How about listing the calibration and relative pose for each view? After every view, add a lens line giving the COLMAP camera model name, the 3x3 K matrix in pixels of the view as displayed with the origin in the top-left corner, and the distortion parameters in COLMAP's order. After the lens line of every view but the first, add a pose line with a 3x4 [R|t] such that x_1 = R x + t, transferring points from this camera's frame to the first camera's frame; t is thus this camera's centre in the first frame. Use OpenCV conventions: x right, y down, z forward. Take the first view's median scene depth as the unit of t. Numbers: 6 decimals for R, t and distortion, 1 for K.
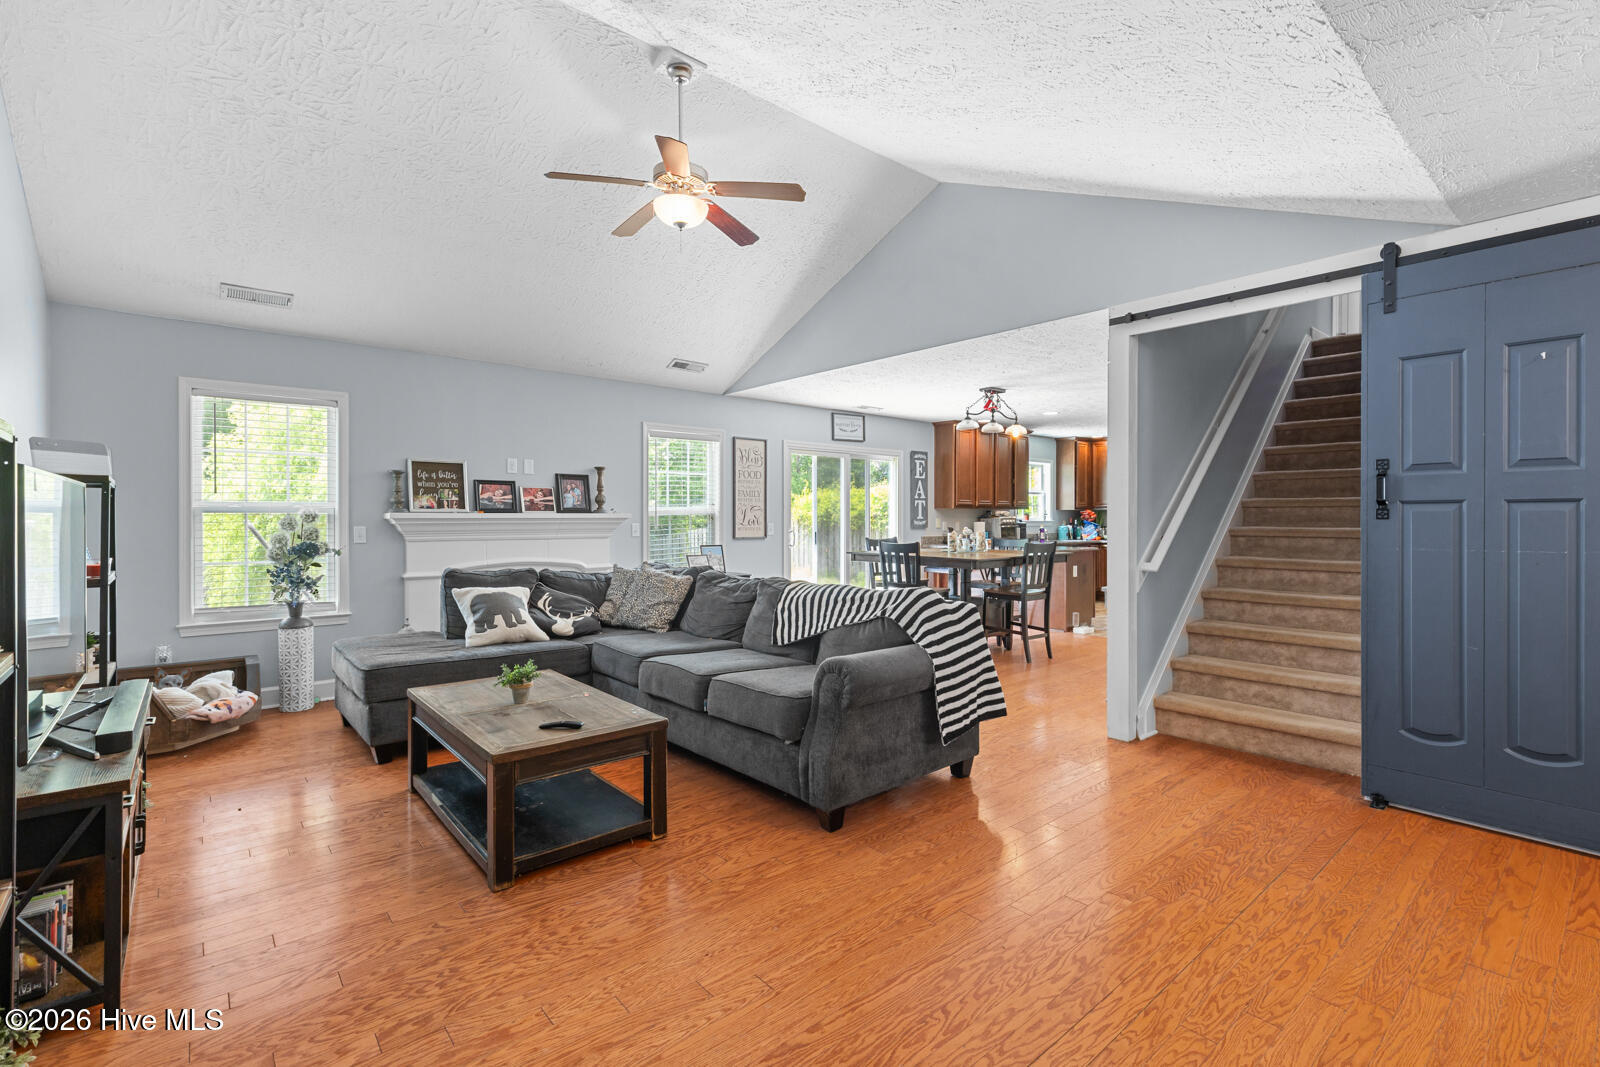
lens RADIAL K [[724.8, 0, 801.5], [0, 724.8, 519.8], [0, 0, 1]] dist [0.006539, -0.002516]
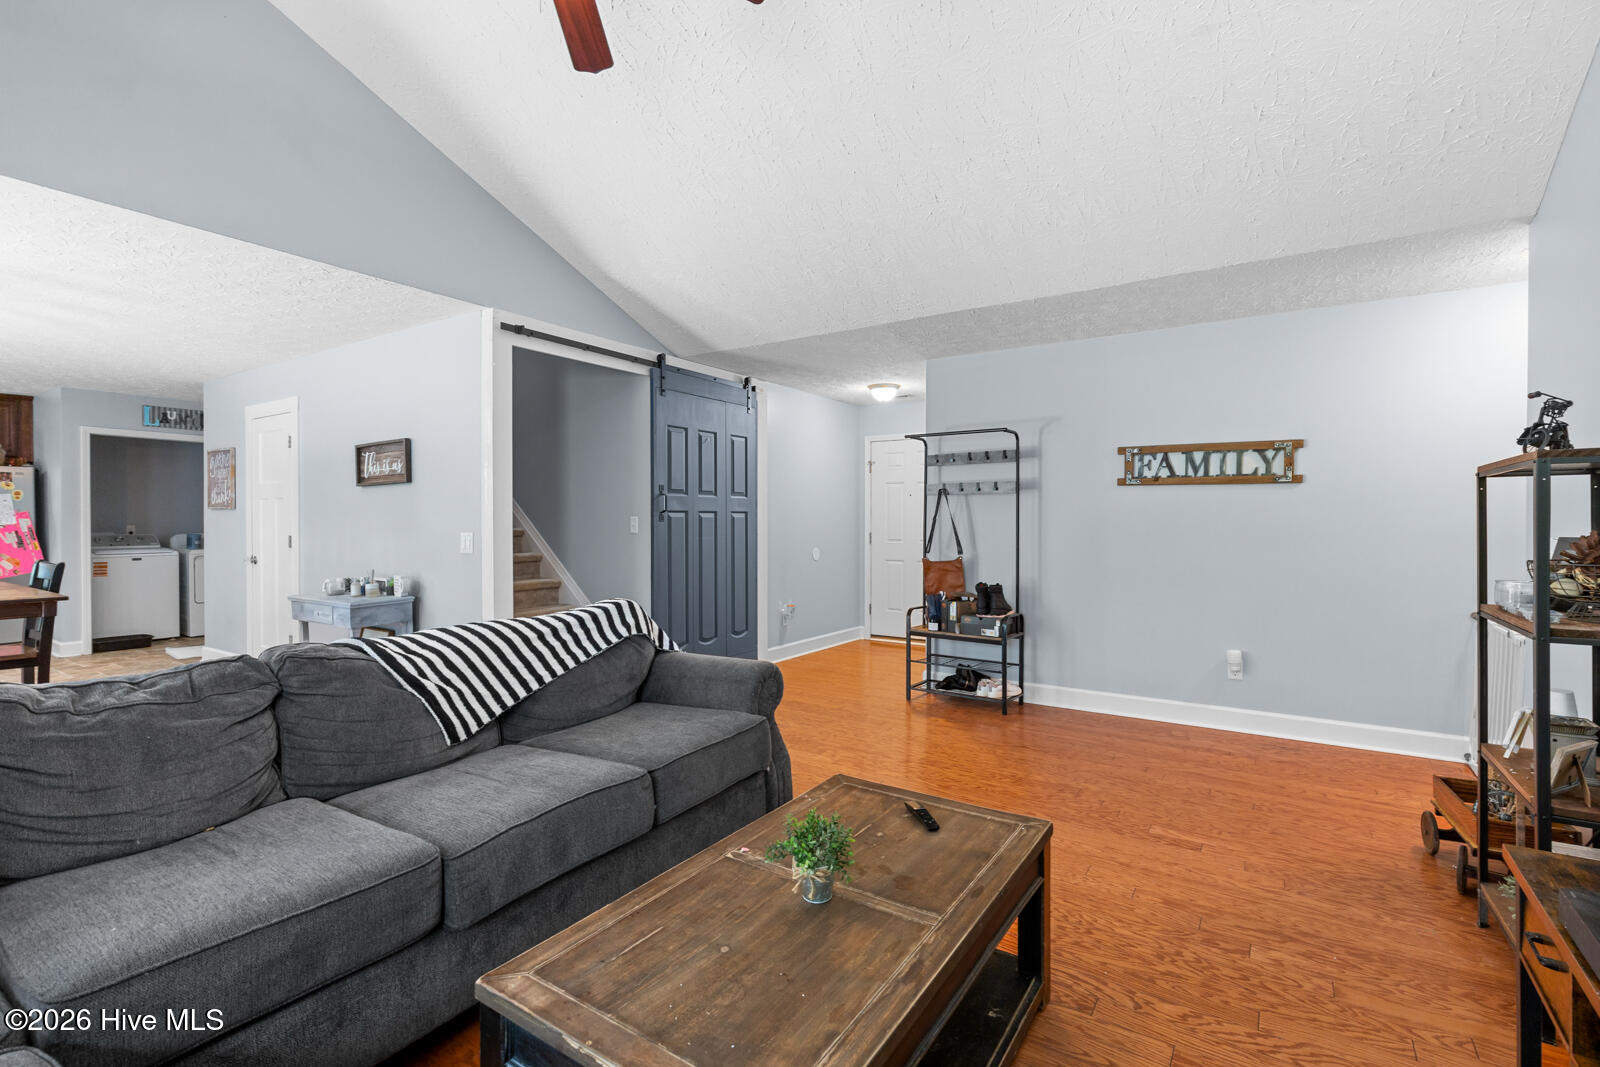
lens RADIAL K [[724.8, 0, 811.6], [0, 724.8, 526.0], [0, 0, 1]] dist [0.006539, -0.002516]
pose [[-0.285180, -0.008680, 0.958435, -0.492620], [0.003091, 0.999945, 0.009976, -0.003637], [-0.958469, 0.005807, -0.285137, 0.657121]]
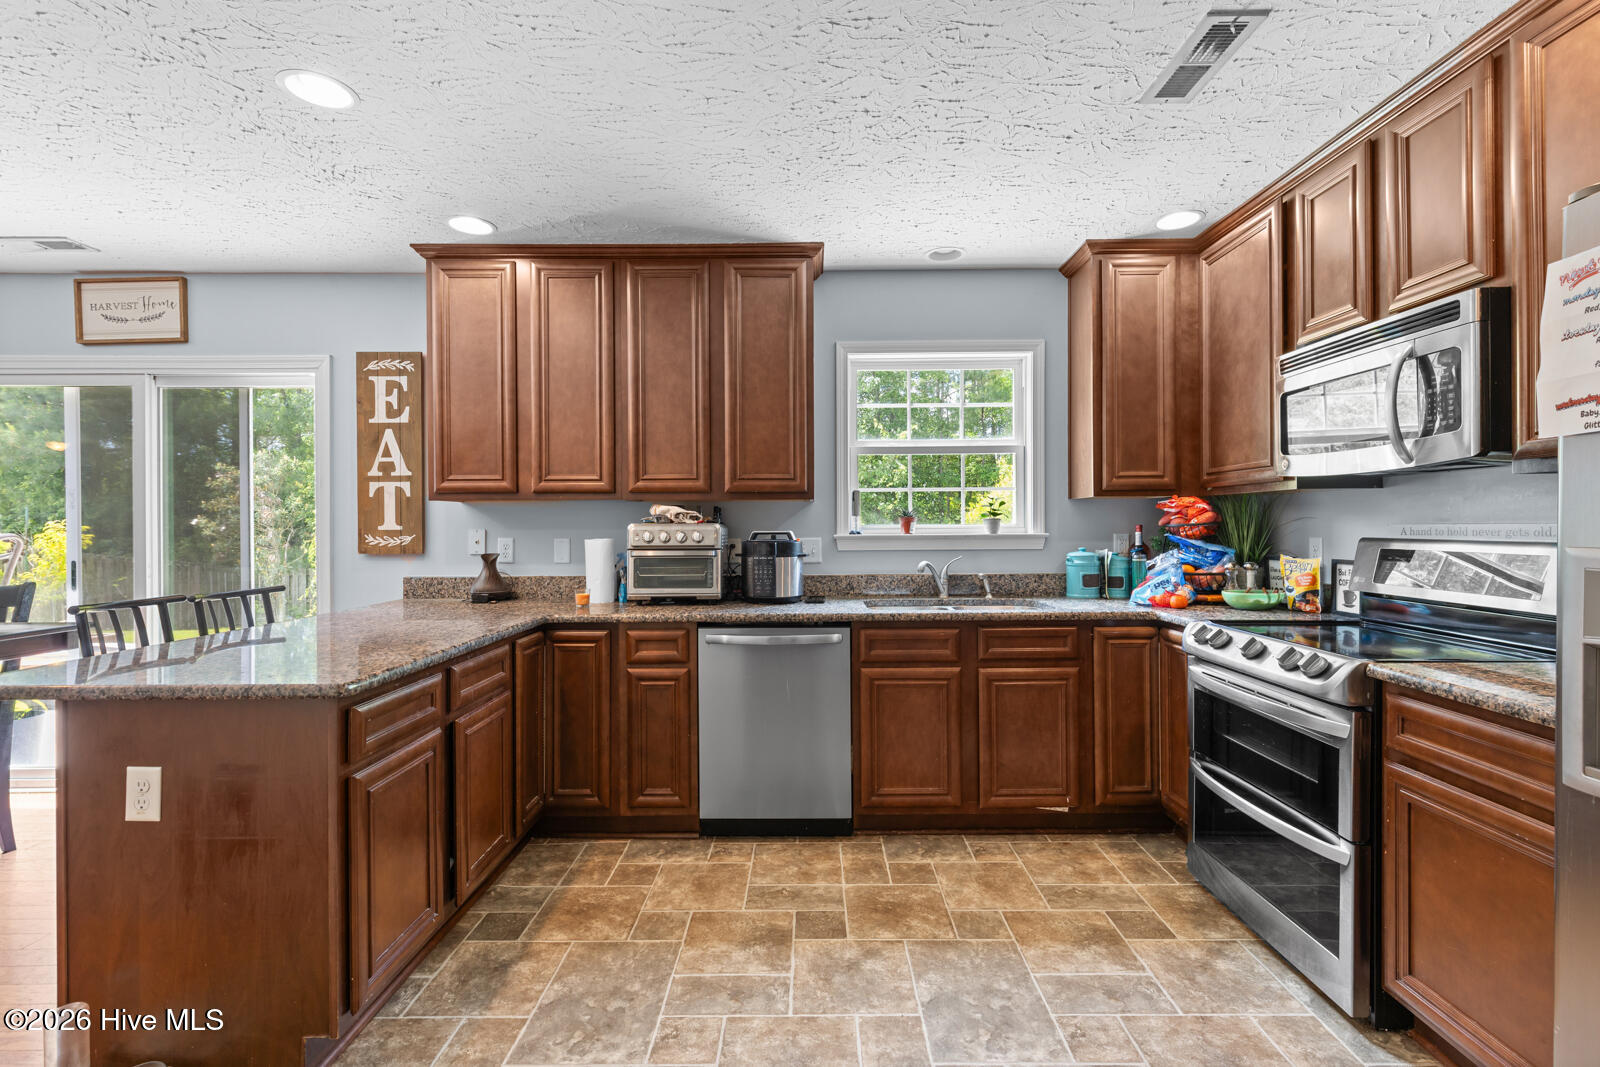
lens RADIAL K [[724.8, 0, 804.3], [0, 724.8, 529.9], [0, 0, 1]] dist [0.006539, -0.002516]
pose [[0.763100, 0.002080, -0.646277, 0.945717], [0.003116, 0.999971, 0.006897, -0.005800], [0.646273, -0.007276, 0.763071, 1.402480]]
